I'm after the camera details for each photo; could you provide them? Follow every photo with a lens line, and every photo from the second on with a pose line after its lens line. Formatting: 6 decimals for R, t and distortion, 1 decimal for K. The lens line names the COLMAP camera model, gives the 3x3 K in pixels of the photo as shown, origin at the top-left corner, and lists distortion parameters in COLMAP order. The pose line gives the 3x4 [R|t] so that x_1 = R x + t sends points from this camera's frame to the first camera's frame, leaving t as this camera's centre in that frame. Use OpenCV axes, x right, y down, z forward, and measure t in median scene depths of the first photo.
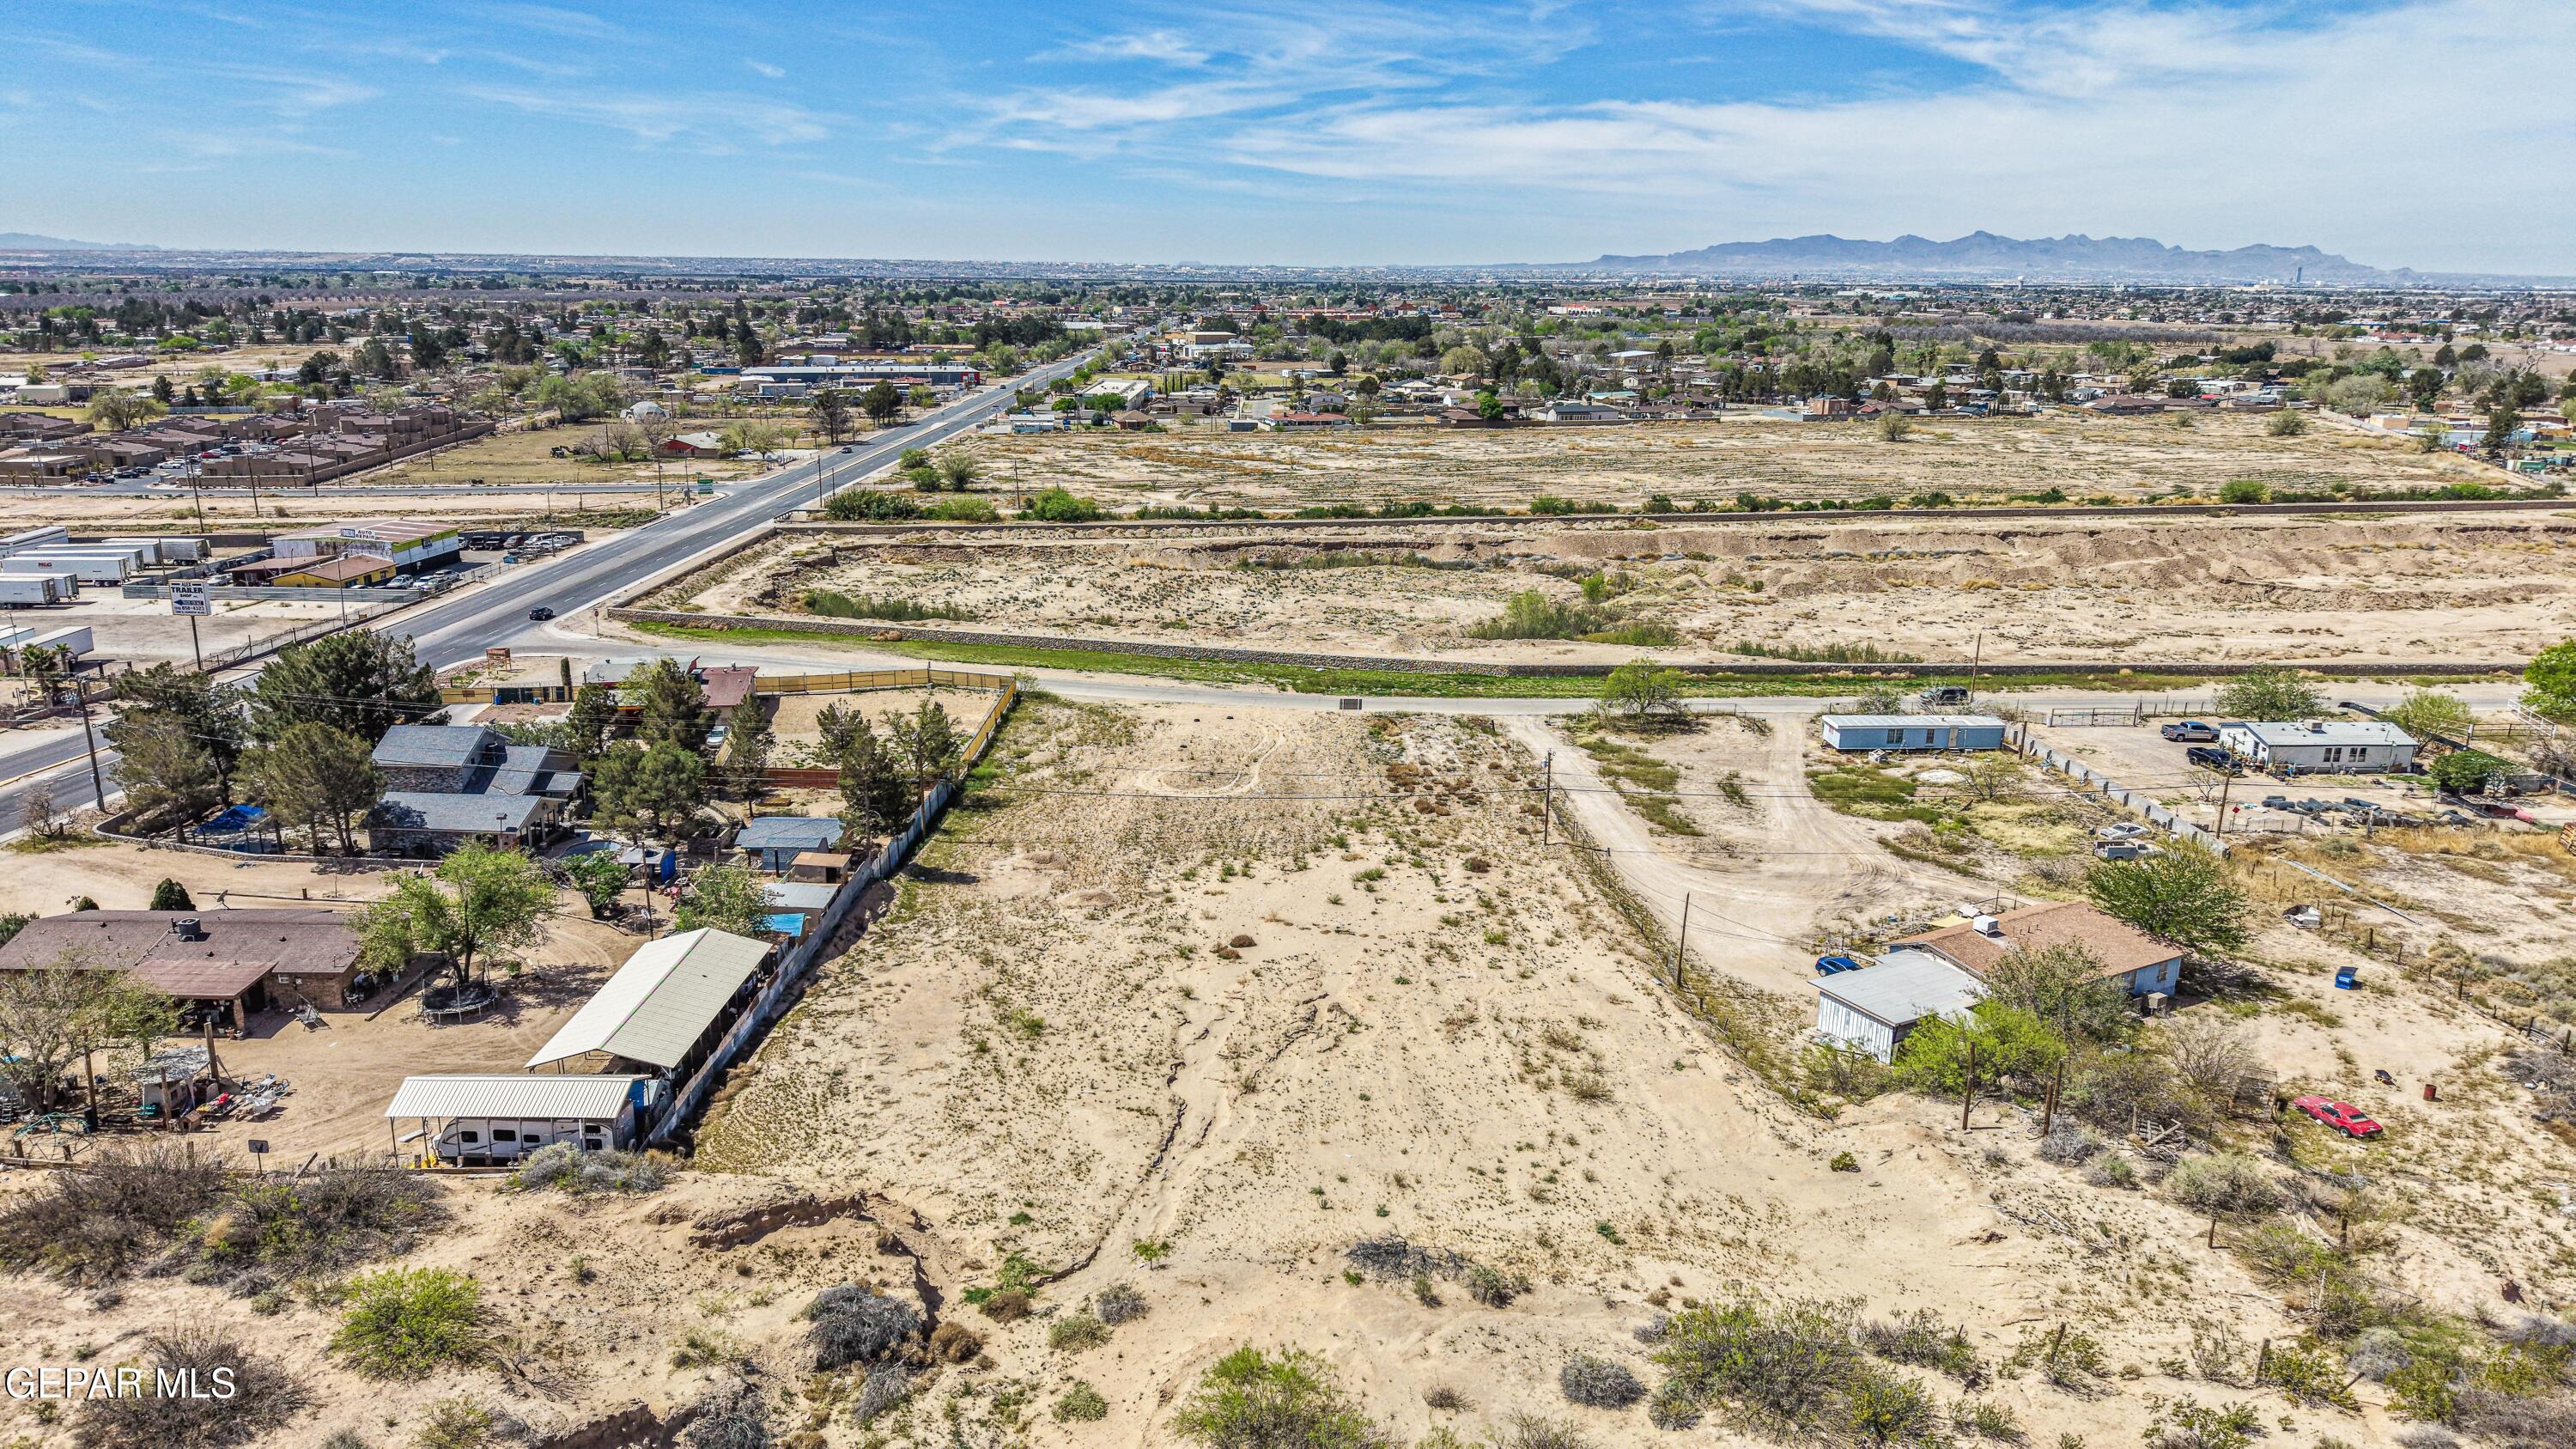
lens RADIAL K [[1717.7, 0, 1289.8], [0, 1717.7, 723.5], [0, 0, 1]] dist [0.047509, -0.052706]
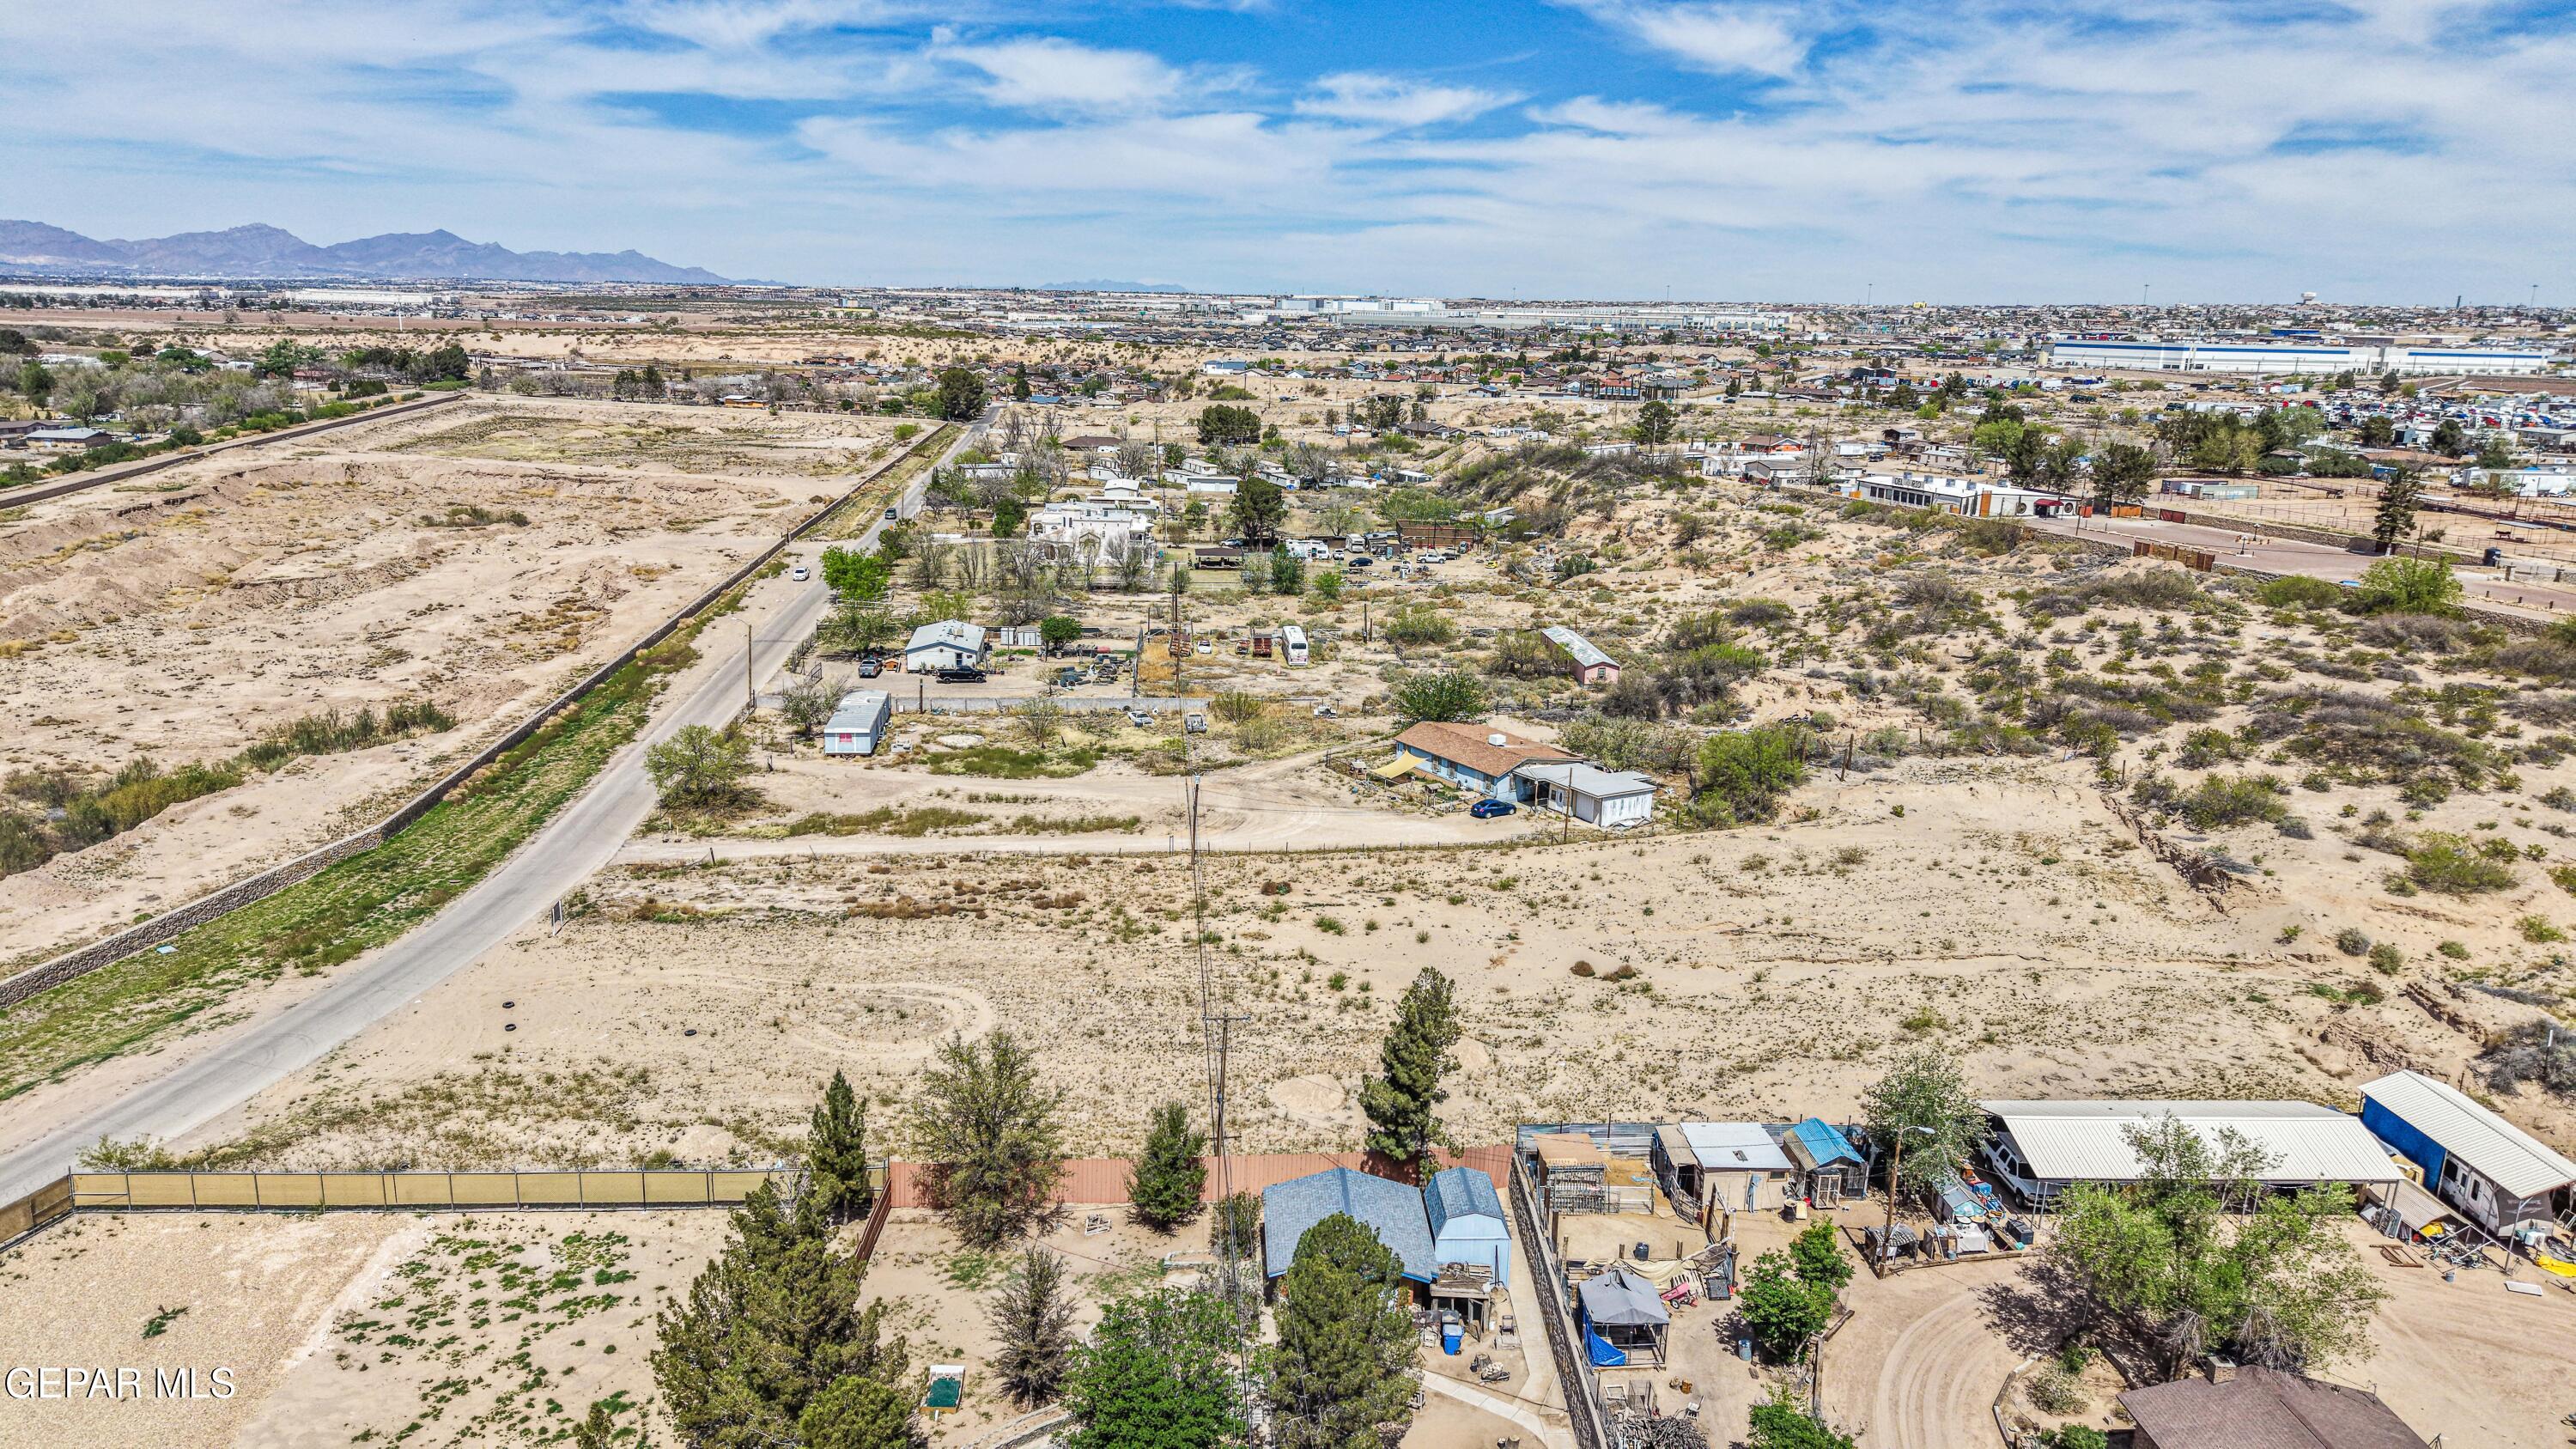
lens RADIAL K [[1717.7, 0, 1285.9], [0, 1717.7, 684.6], [0, 0, 1]] dist [0.047509, -0.052706]
pose [[-0.055700, -0.224812, 0.972809, -0.737894], [0.227018, 0.945951, 0.231603, -0.226354], [-0.972296, 0.233746, -0.001653, 0.914041]]
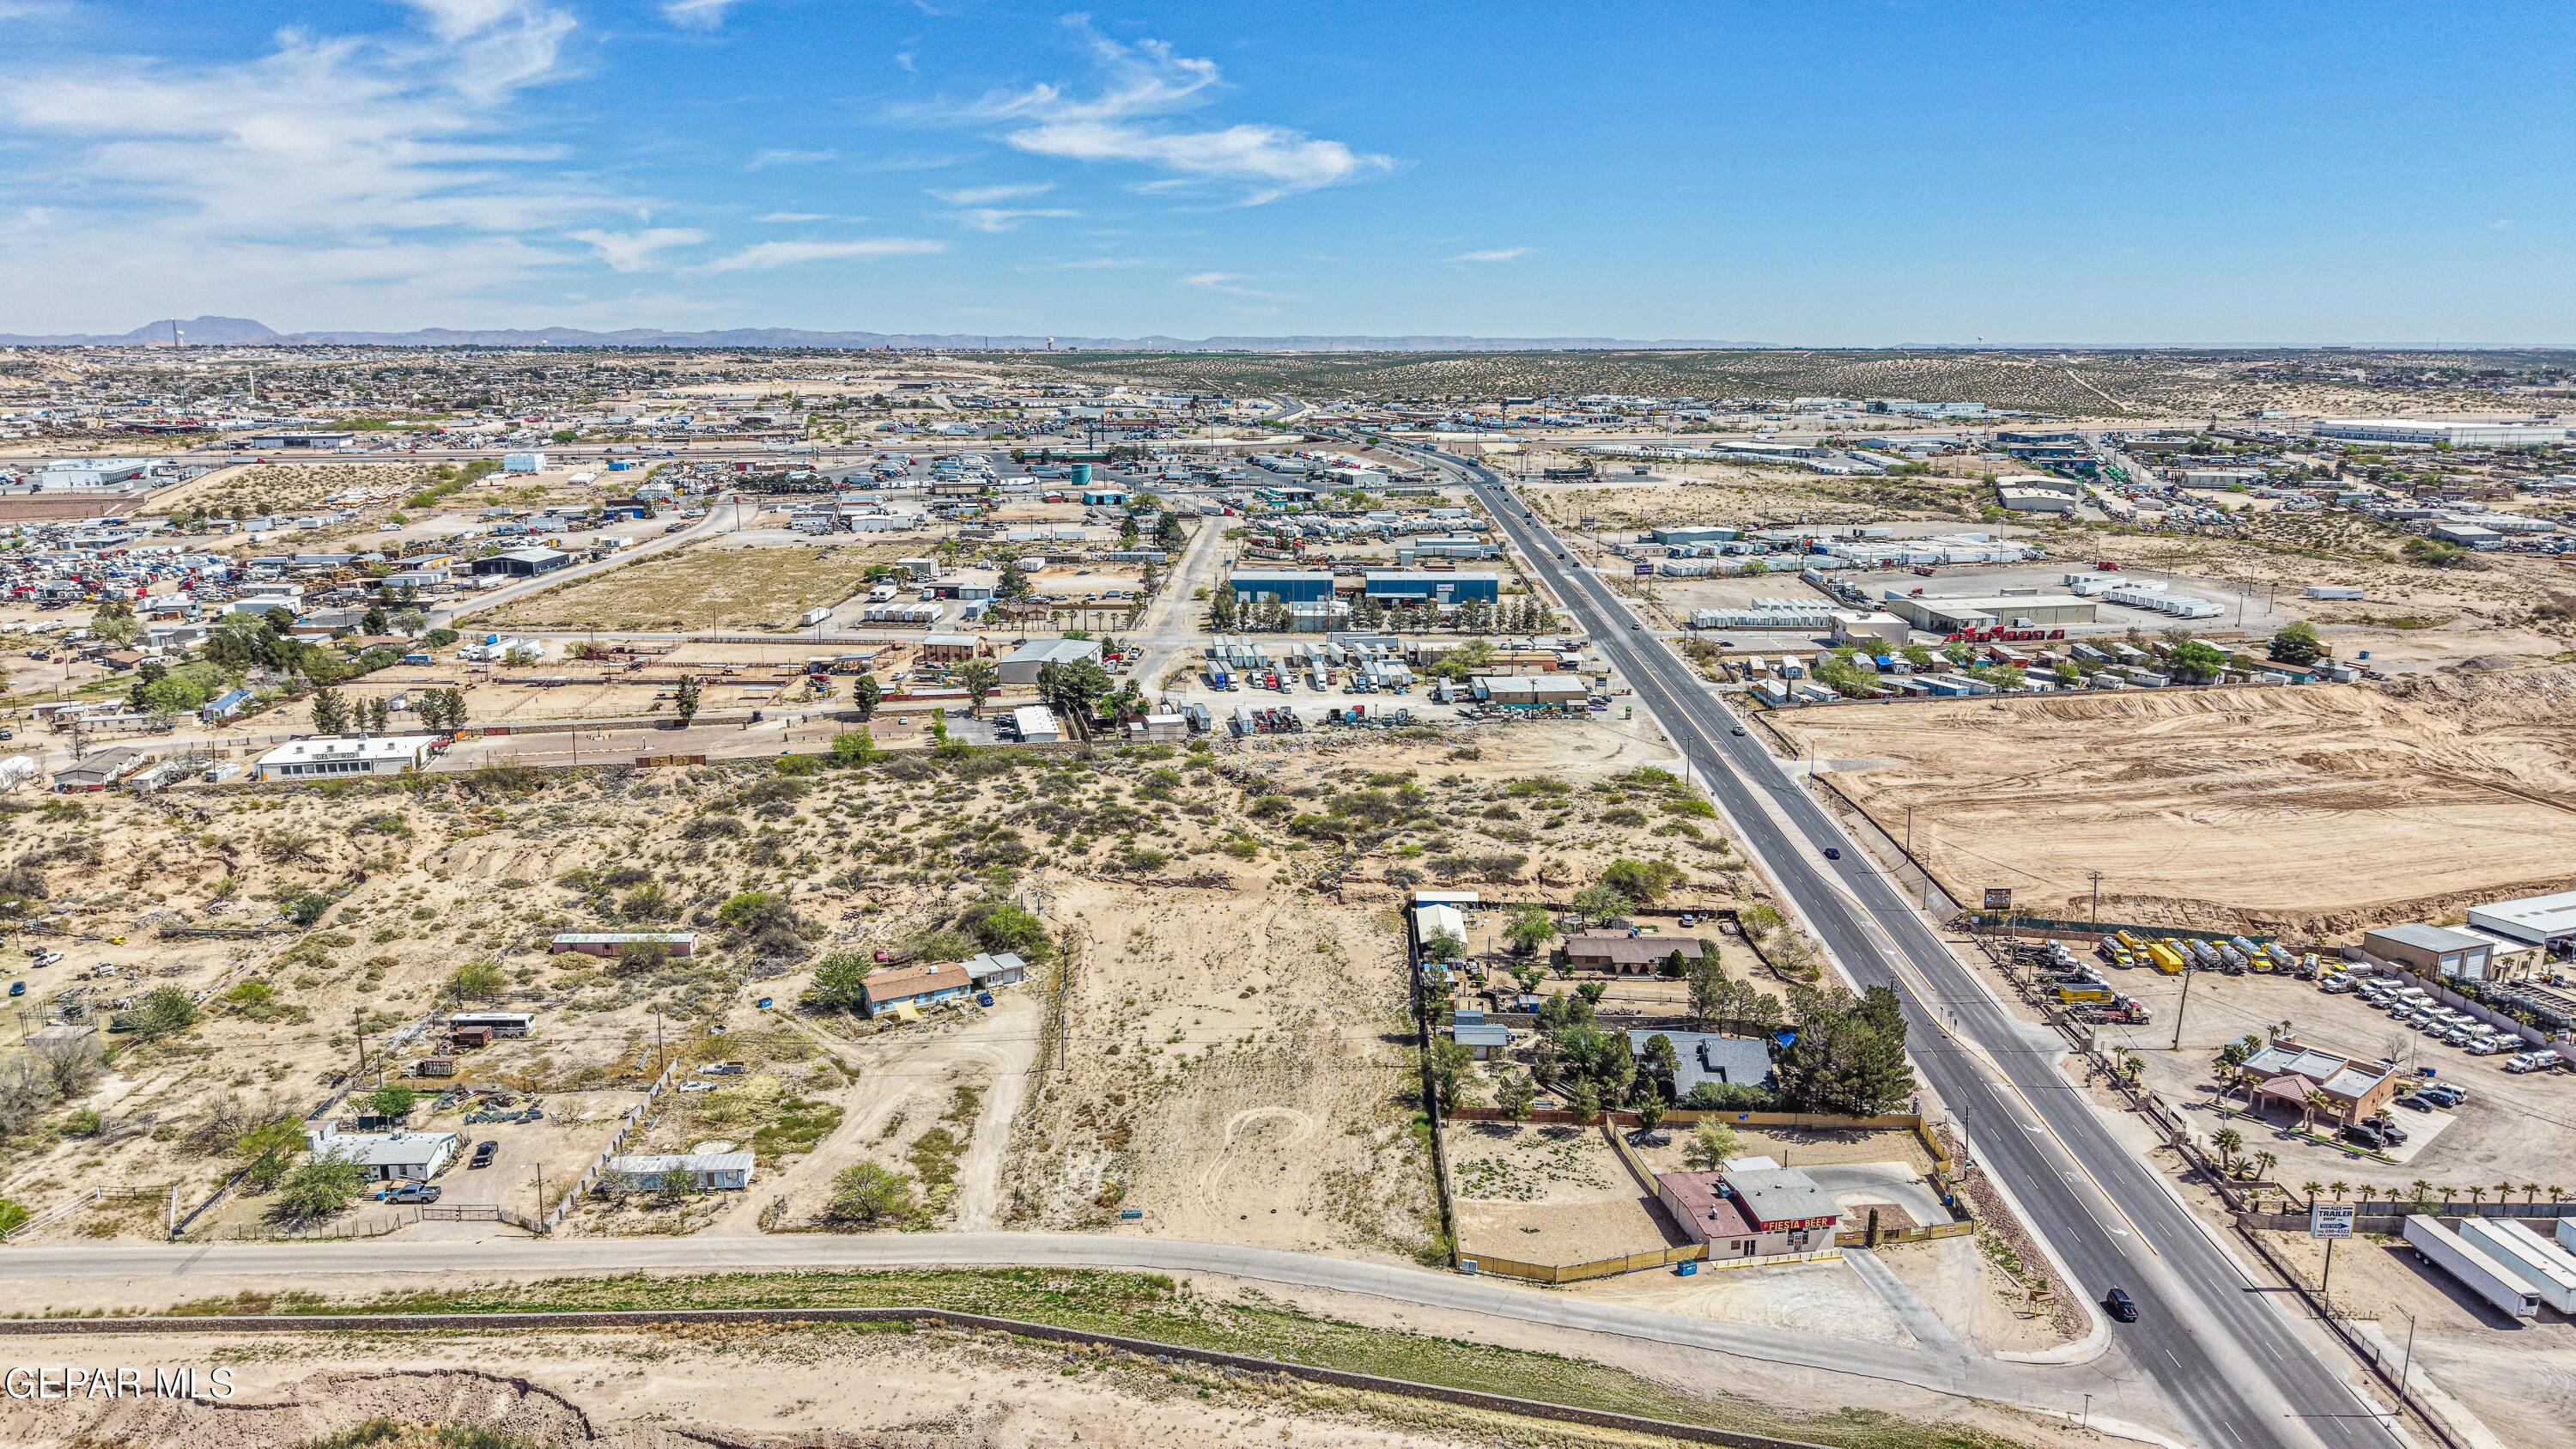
lens RADIAL K [[1717.7, 0, 1288.9], [0, 1717.7, 700.0], [0, 0, 1]] dist [0.047509, -0.052706]
pose [[-0.999750, -0.012855, 0.018275, -0.099805], [-0.003487, 0.897657, 0.440681, -0.995390], [-0.022069, 0.440507, -0.897478, 2.328087]]
